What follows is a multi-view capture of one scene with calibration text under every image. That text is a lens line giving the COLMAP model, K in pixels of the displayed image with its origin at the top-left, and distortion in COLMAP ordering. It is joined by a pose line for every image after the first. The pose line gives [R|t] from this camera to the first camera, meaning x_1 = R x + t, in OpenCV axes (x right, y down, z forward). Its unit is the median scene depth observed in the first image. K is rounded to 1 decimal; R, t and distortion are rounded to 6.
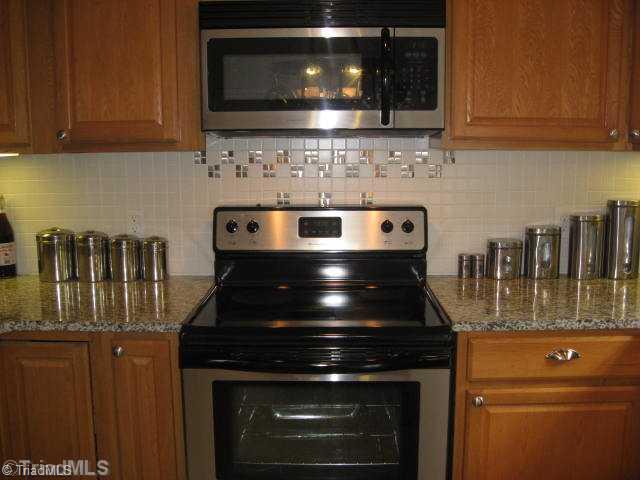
lens RADIAL K [[649.9, 0, 320.8], [0, 649.9, 241.4], [0, 0, 1]] dist [-0.106875, 0.000000]
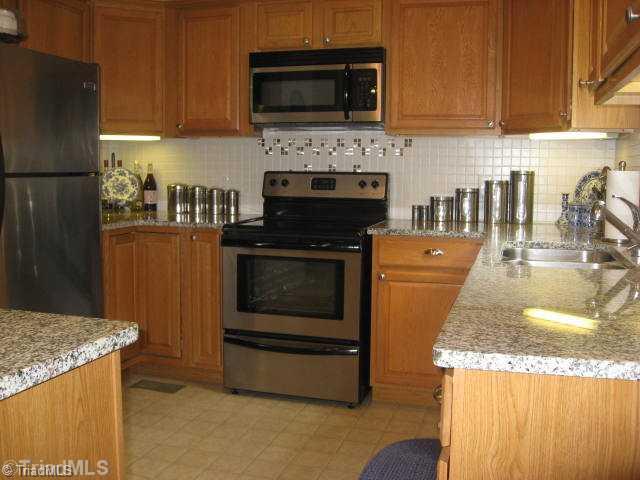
lens RADIAL K [[649.9, 0, 319.5], [0, 649.9, 237.9], [0, 0, 1]] dist [-0.106875, 0.000000]
pose [[0.960579, 0.043030, -0.274656, 0.447832], [-0.054703, 0.997890, -0.034981, 0.173388], [0.272571, 0.048627, 0.960906, -0.579926]]
